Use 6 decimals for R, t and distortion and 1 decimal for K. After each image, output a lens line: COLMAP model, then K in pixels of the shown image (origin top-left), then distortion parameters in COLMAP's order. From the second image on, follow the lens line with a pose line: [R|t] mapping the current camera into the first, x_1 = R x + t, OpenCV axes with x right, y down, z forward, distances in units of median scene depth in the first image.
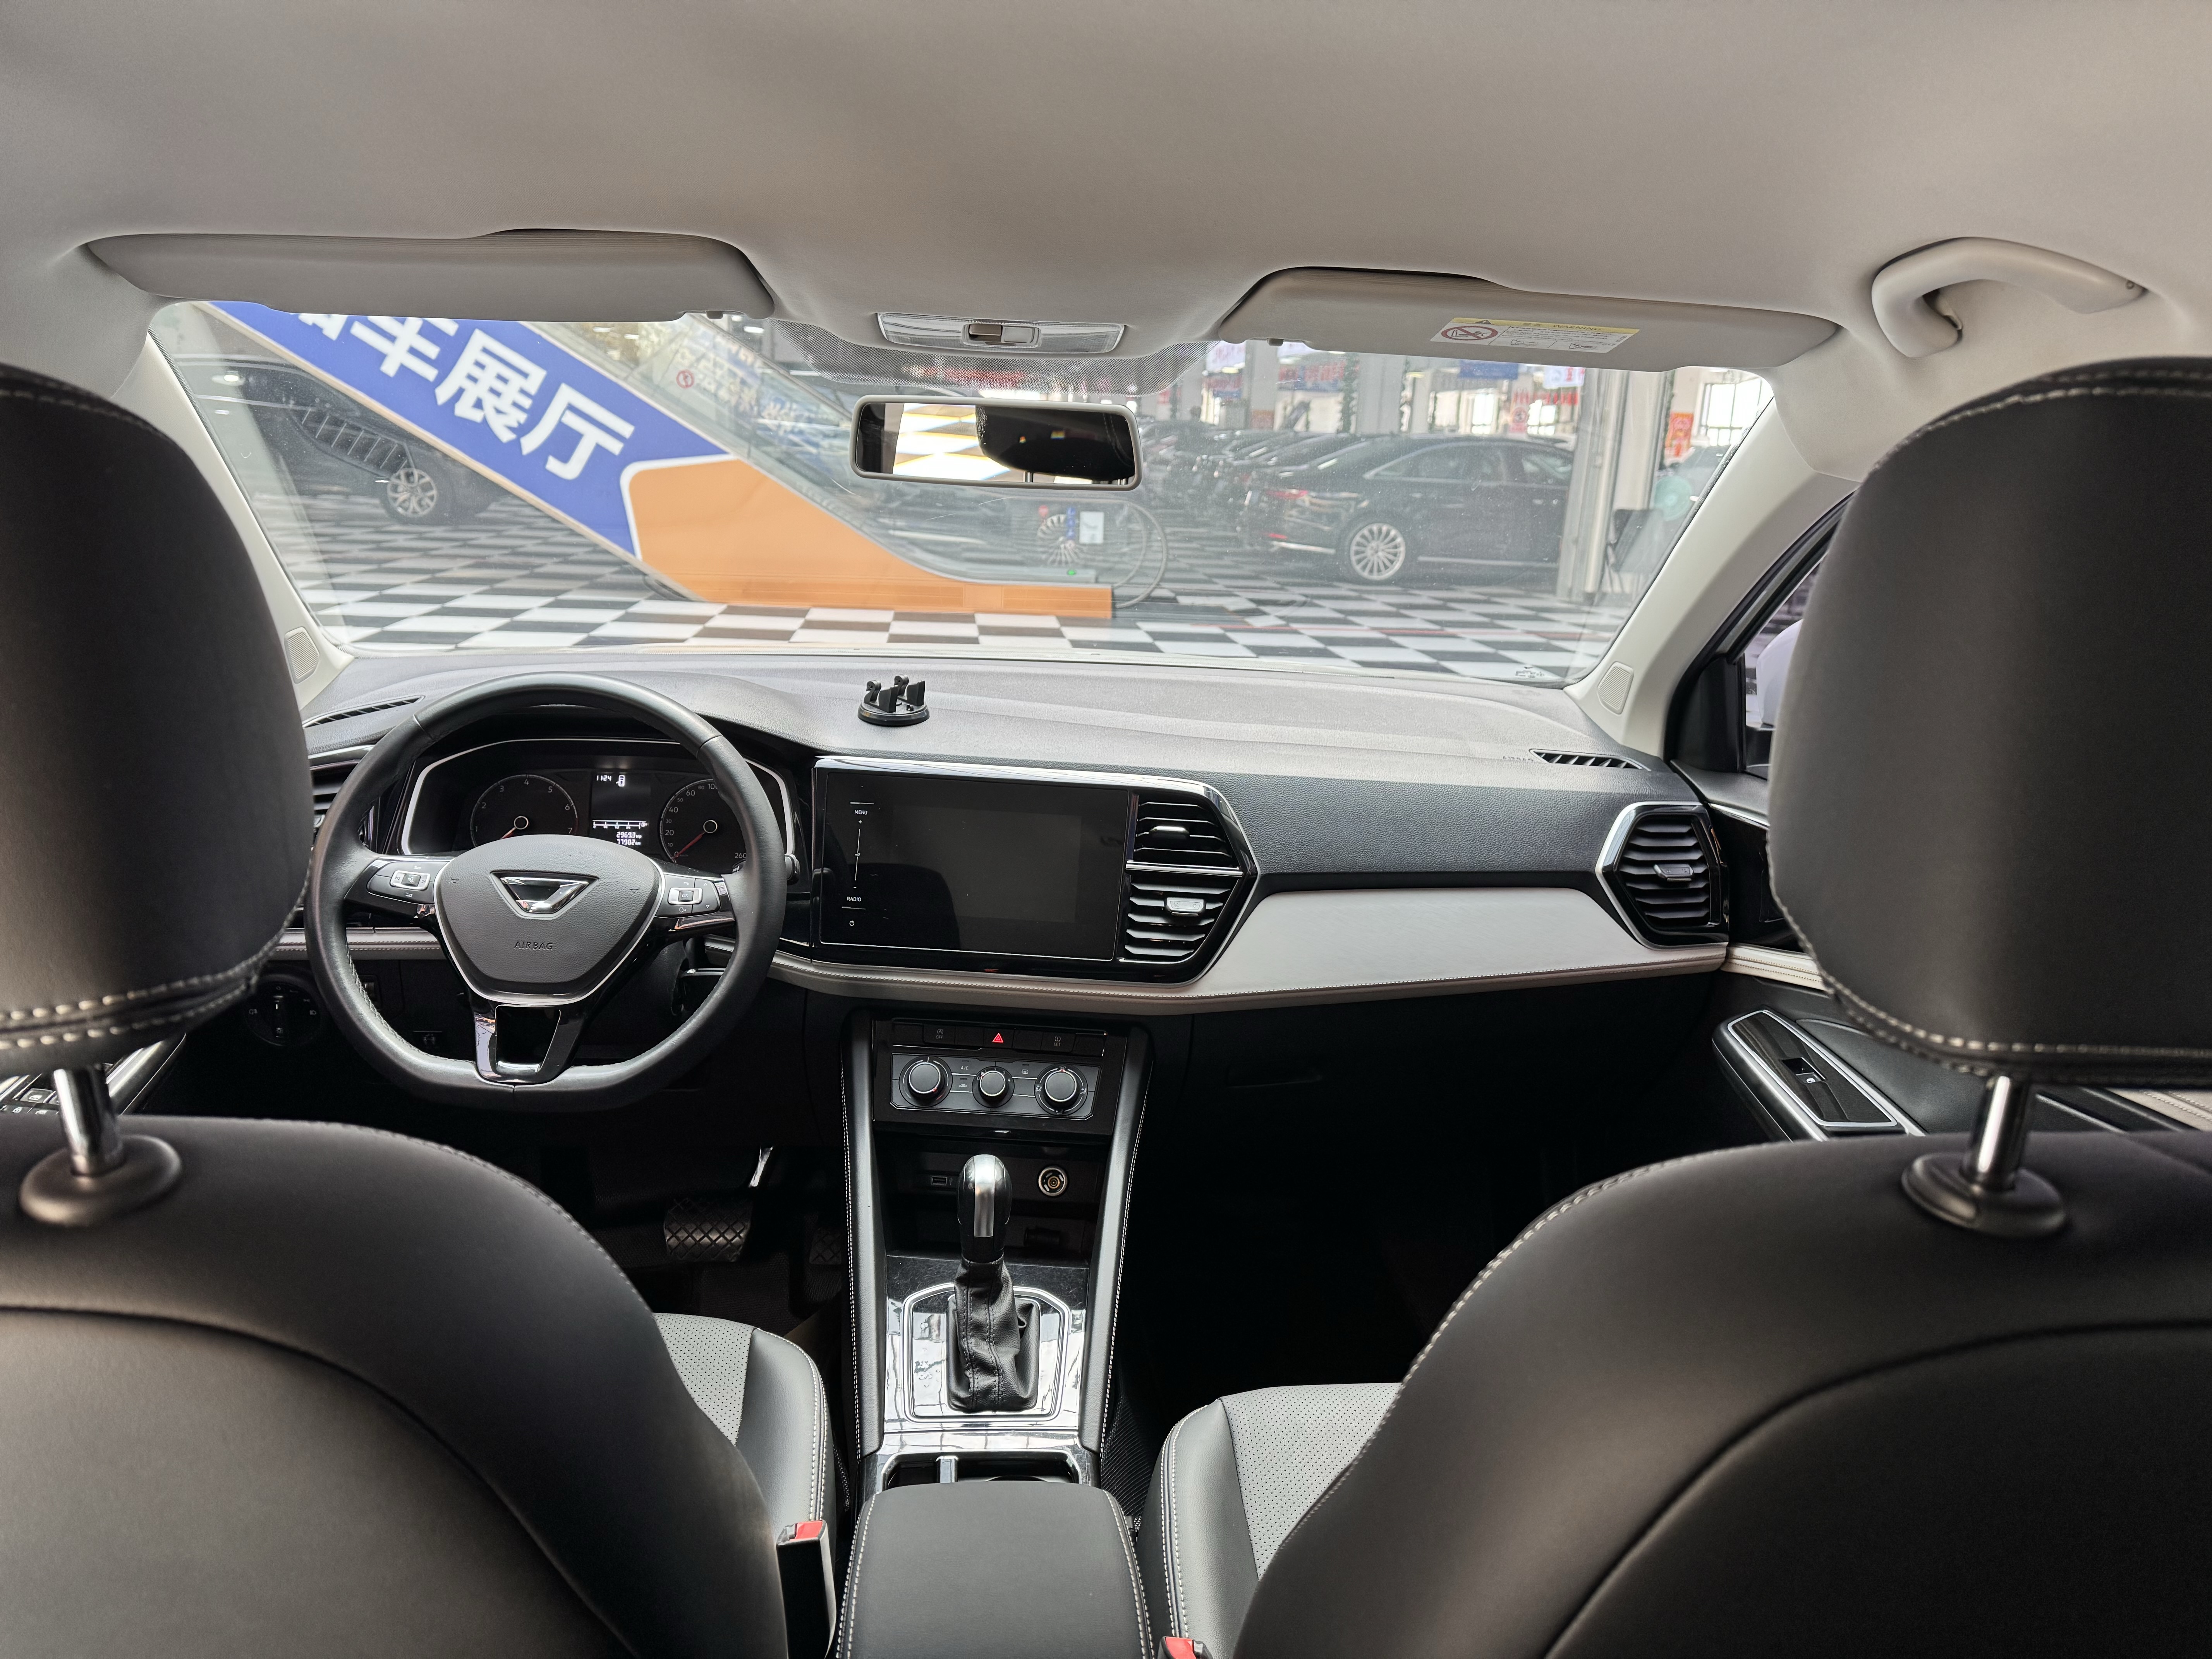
lens RADIAL K [[1525.3, 0, 1083.0], [0, 1525.3, 889.0], [0, 0, 1]] dist [0.030310, -0.001616]
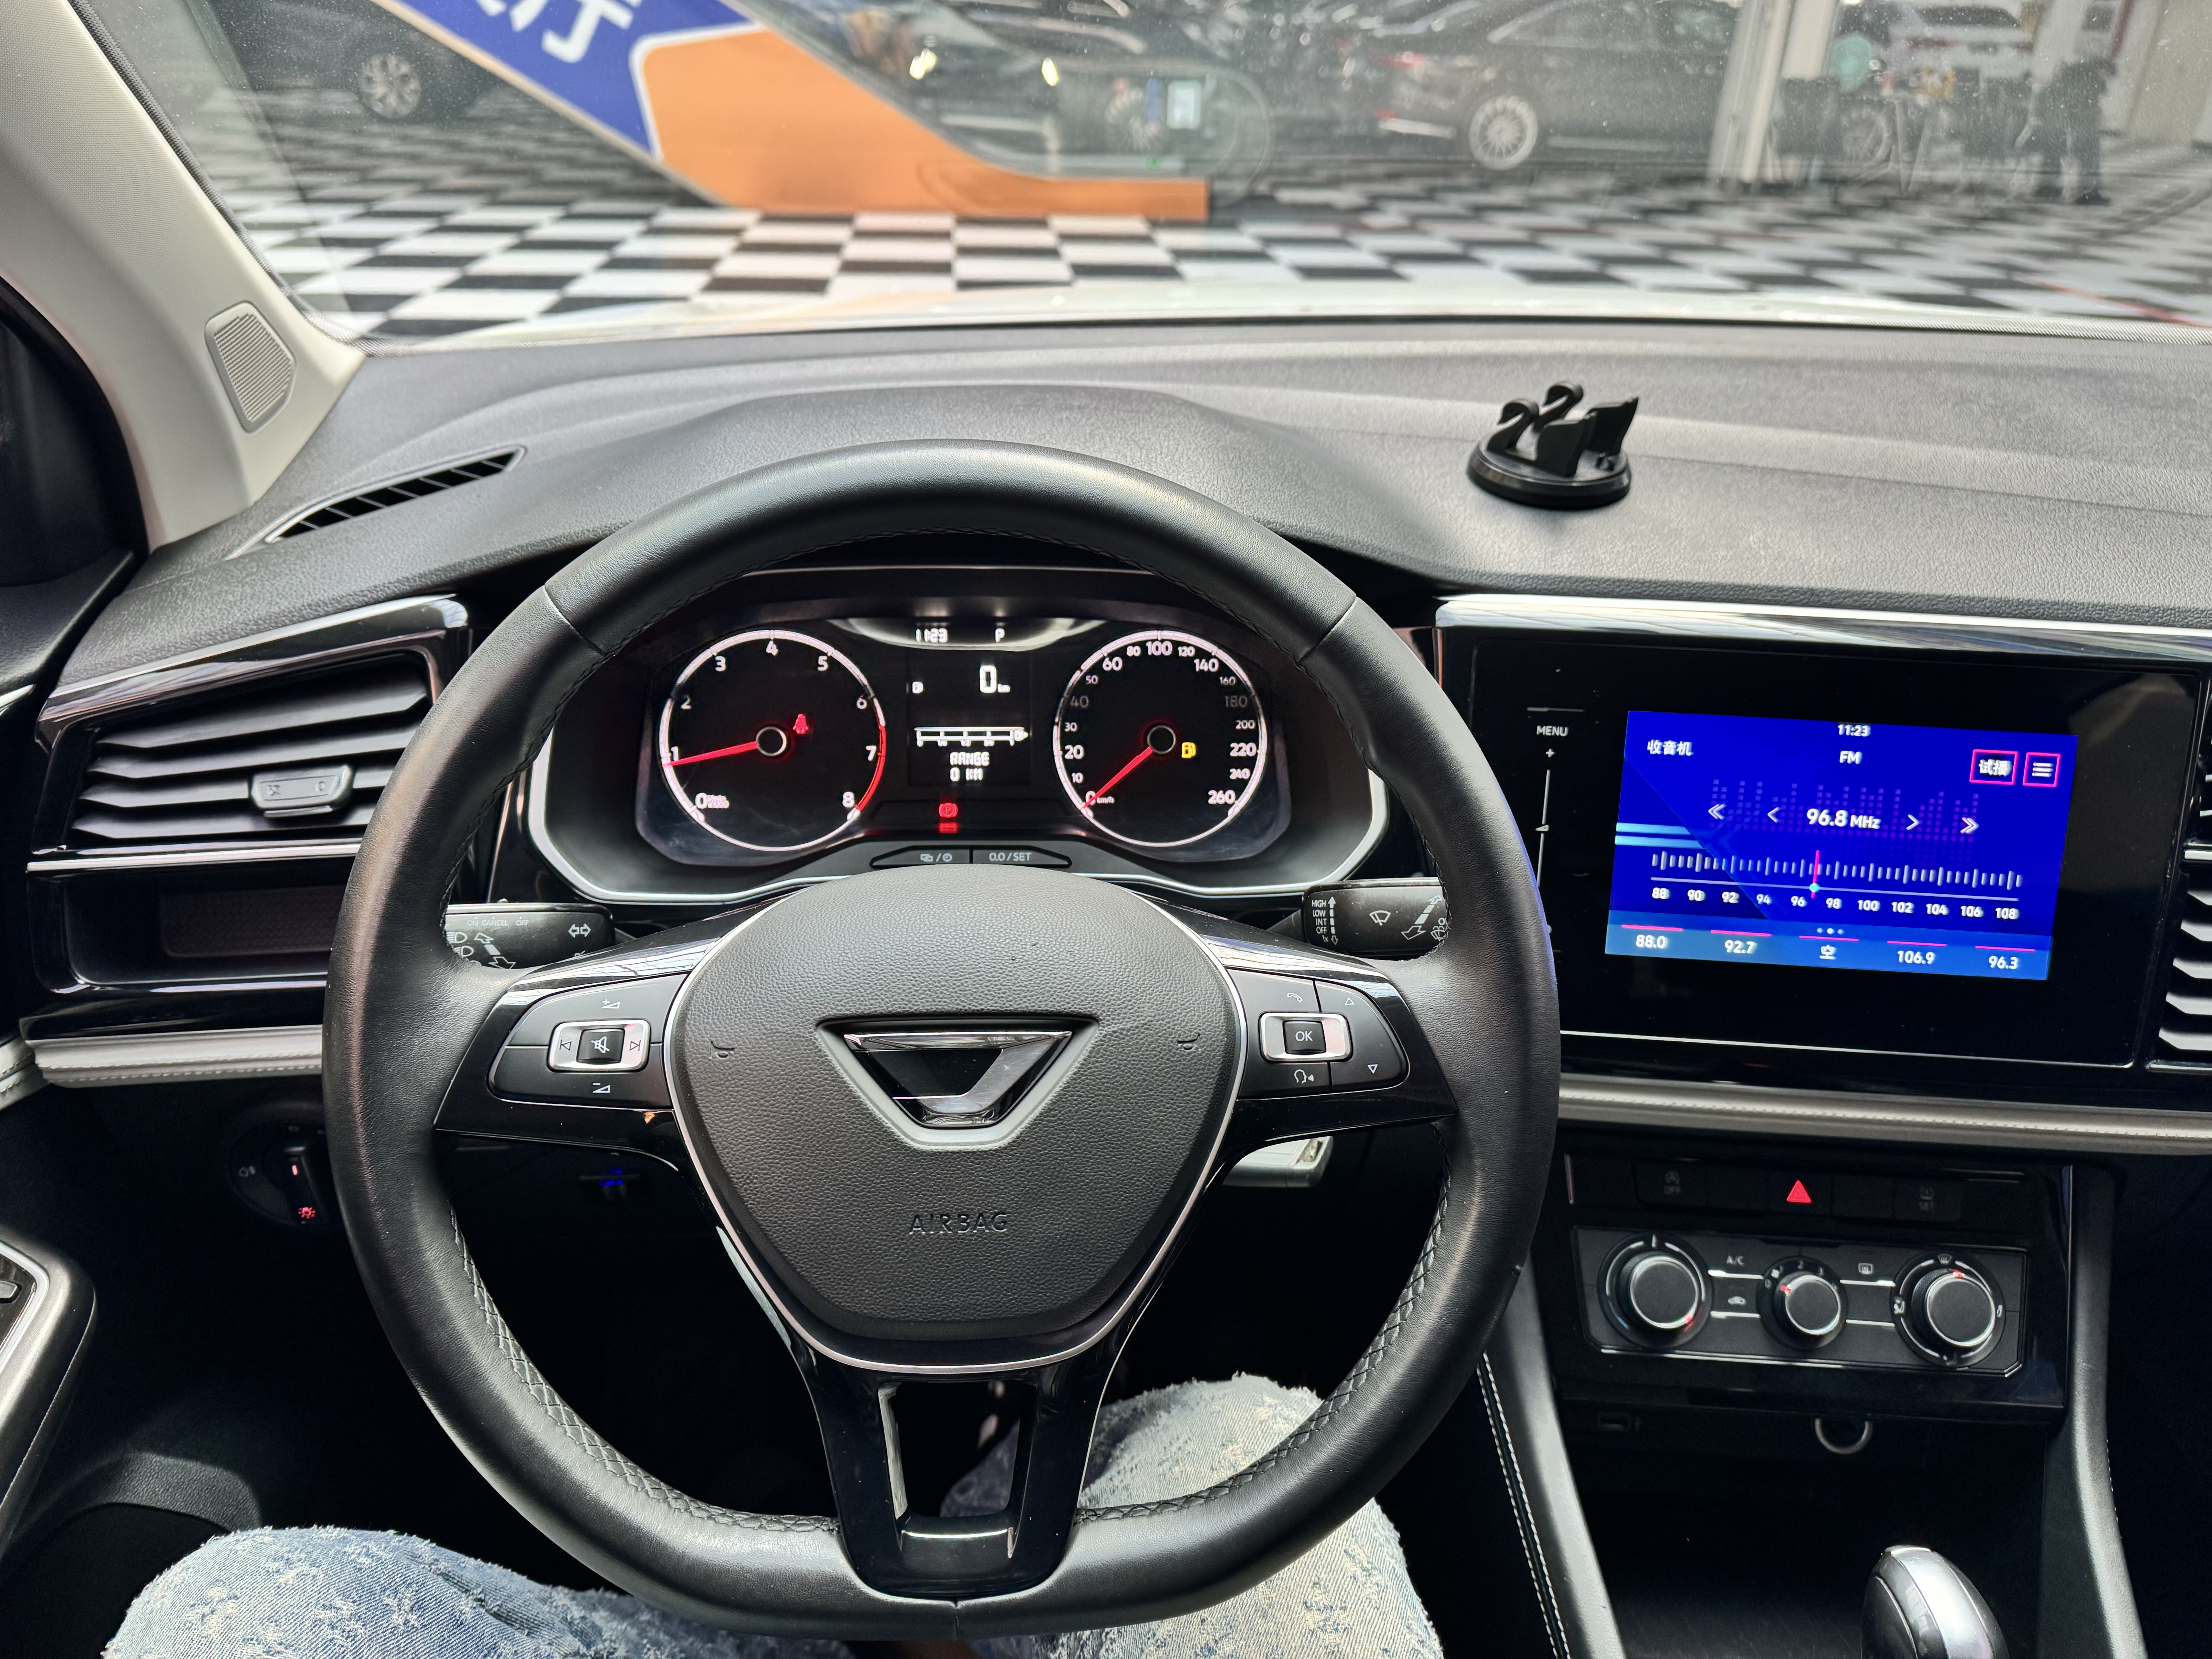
lens RADIAL K [[1565.8, 0, 1100.7], [0, 1565.8, 863.8], [0, 0, 1]] dist [-0.022443, 0.000965]
pose [[0.999796, -0.012946, -0.015478, -0.036170], [0.015975, 0.976428, 0.215251, -0.014917], [0.012327, -0.215454, 0.976436, 0.074336]]
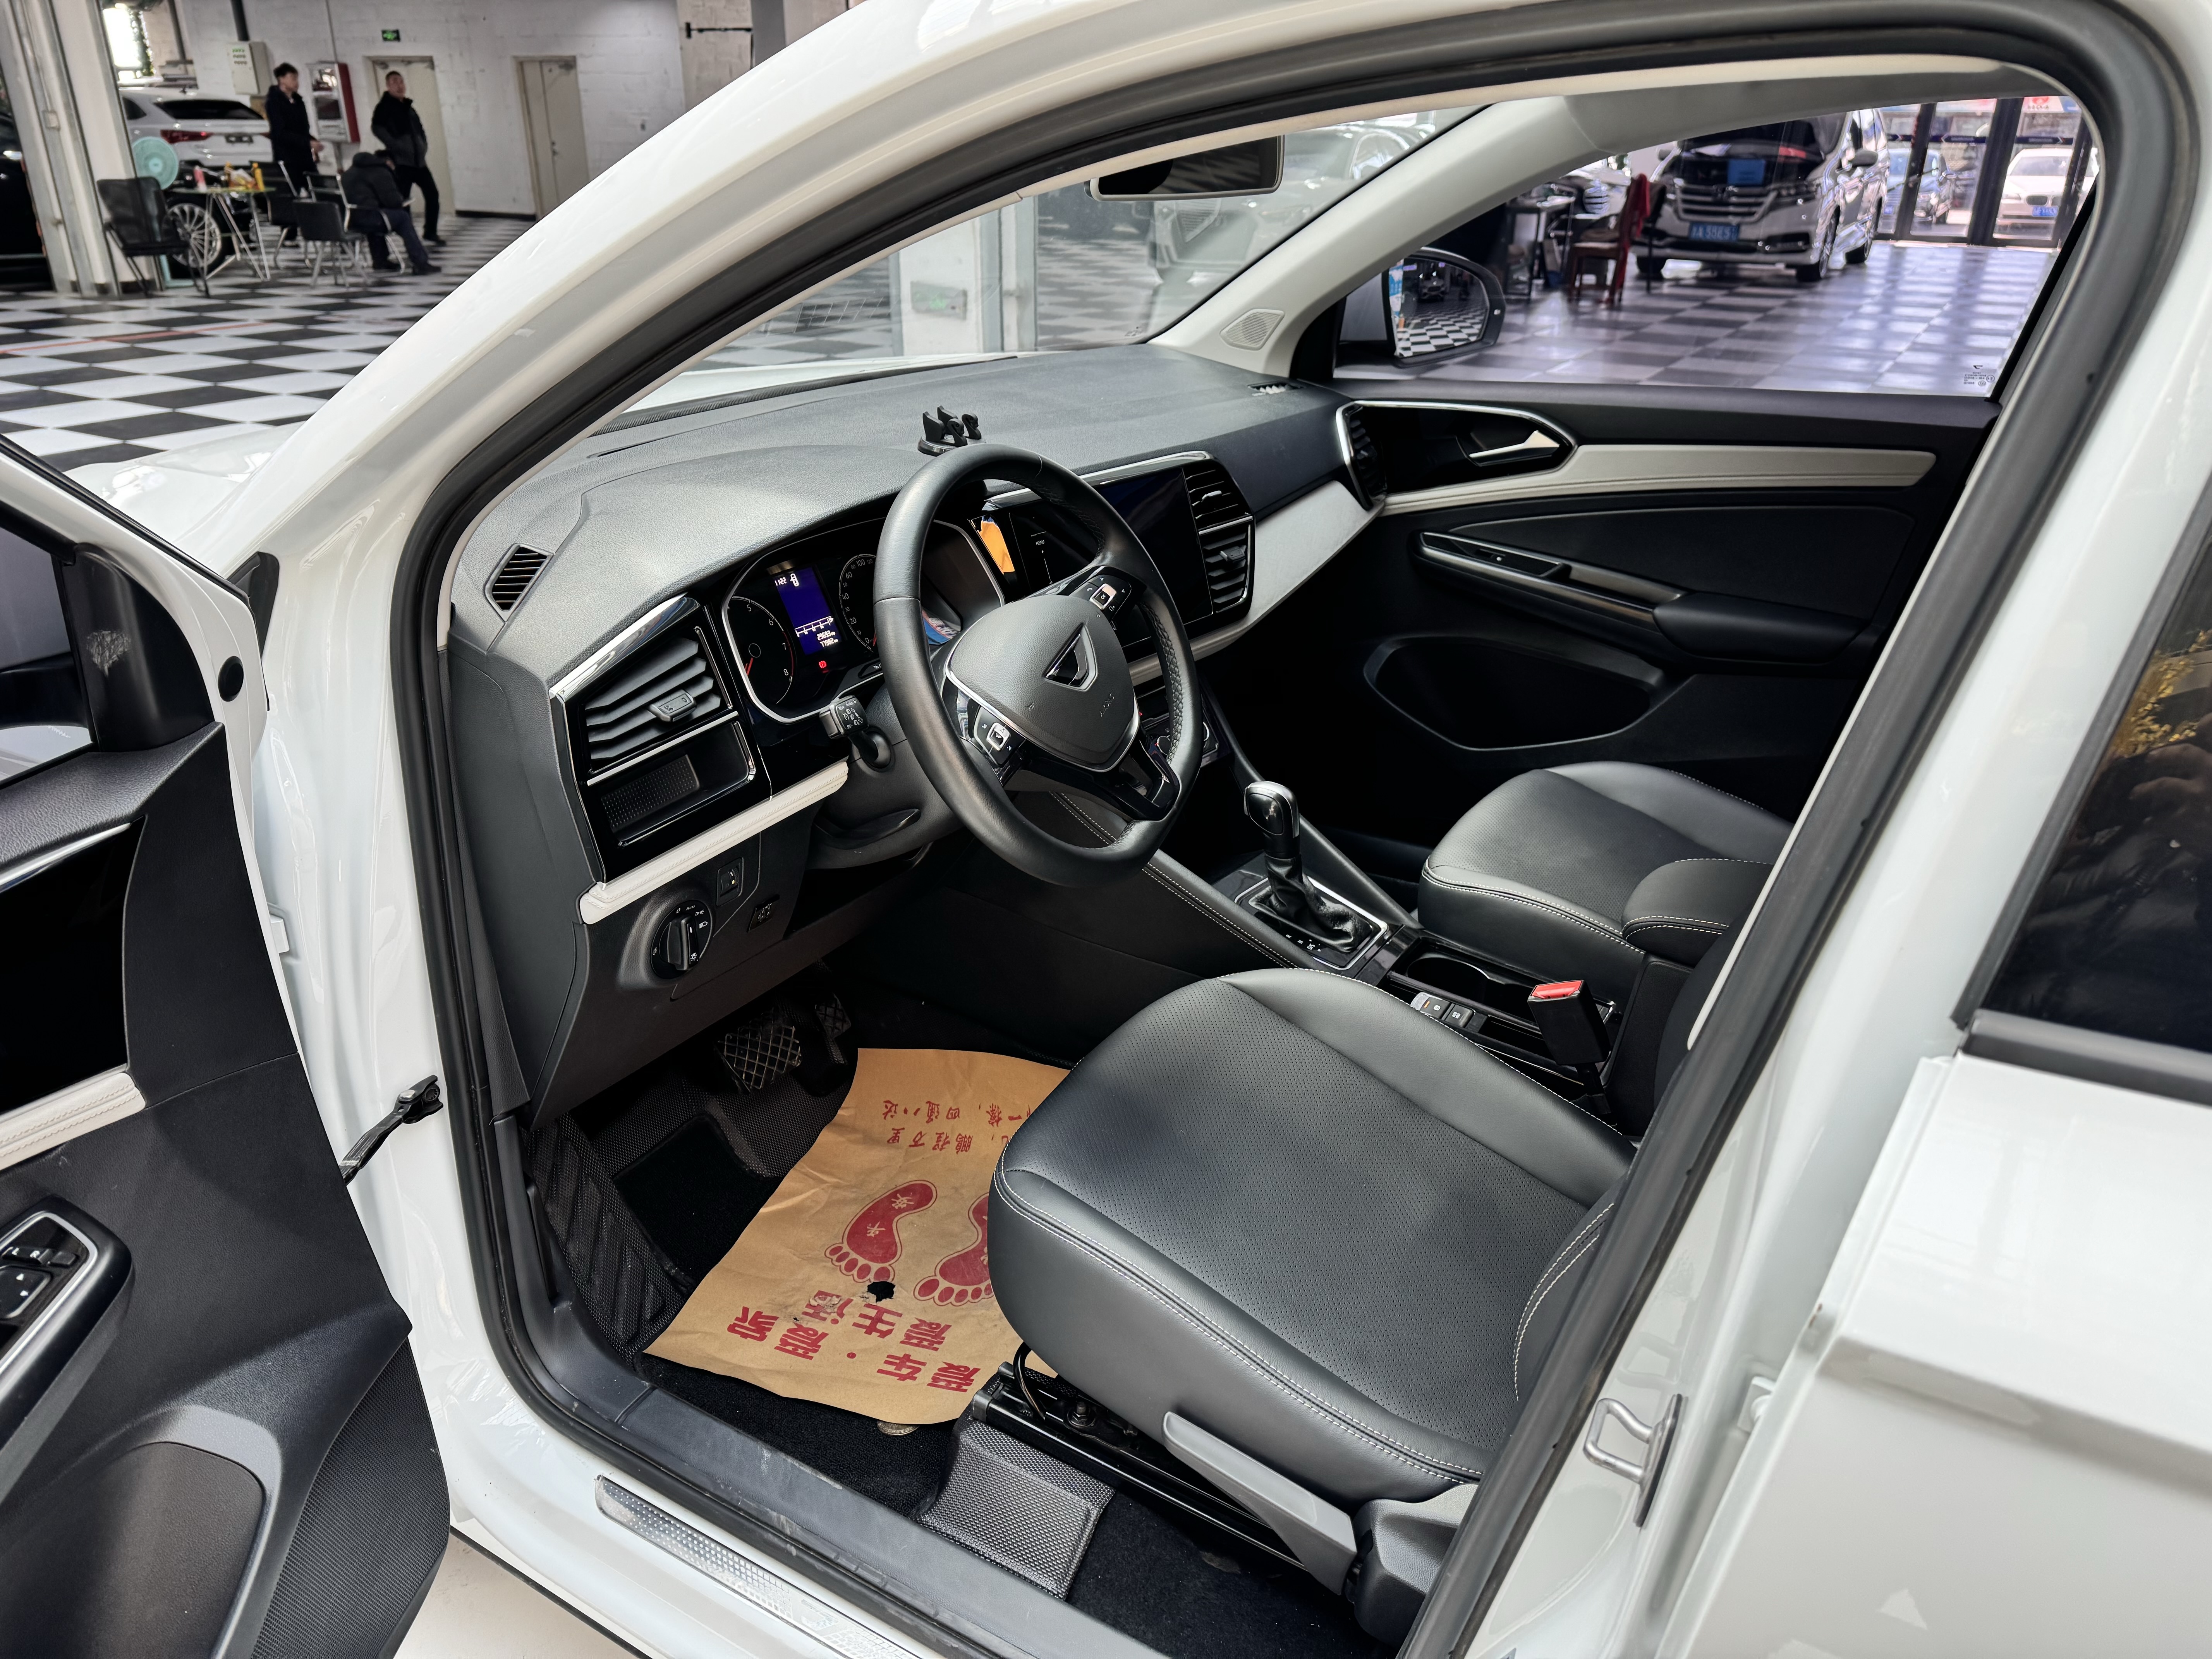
lens RADIAL K [[1565.8, 0, 1100.7], [0, 1565.8, 863.8], [0, 0, 1]] dist [-0.022443, 0.000965]
pose [[0.576249, -0.380080, 0.723516, -0.130956], [0.240482, 0.924943, 0.294361, -0.020308], [-0.781092, 0.004367, 0.624400, 0.040393]]
